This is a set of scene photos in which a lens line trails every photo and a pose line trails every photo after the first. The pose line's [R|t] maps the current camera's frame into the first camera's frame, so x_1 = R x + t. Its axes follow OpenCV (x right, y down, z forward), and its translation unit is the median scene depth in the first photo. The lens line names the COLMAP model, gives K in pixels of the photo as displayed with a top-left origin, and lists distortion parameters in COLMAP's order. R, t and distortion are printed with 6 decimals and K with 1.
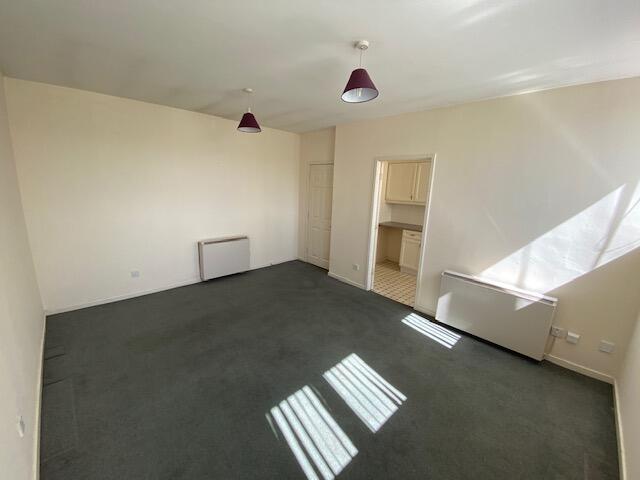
lens RADIAL K [[256.1, 0, 320.0], [0, 256.1, 240.0], [0, 0, 1]] dist [-0.011049, -0.017083]
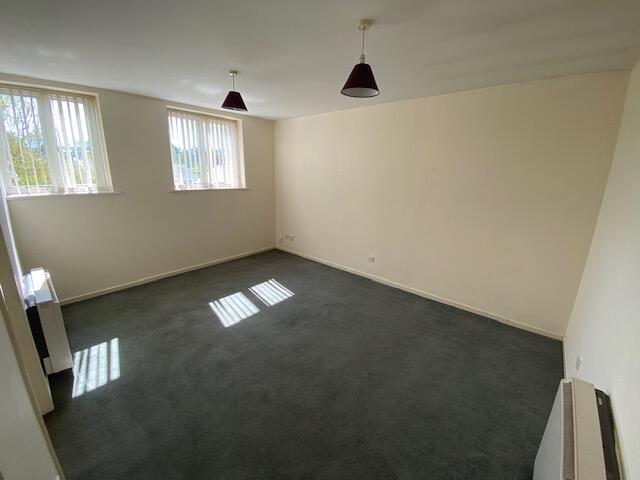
lens RADIAL K [[256.1, 0, 320.0], [0, 256.1, 240.0], [0, 0, 1]] dist [-0.011049, -0.017083]
pose [[-0.995513, -0.020000, -0.092484, -0.180533], [-0.058193, 0.900115, 0.431748, -0.432782], [0.074612, 0.435193, -0.897240, 2.114974]]
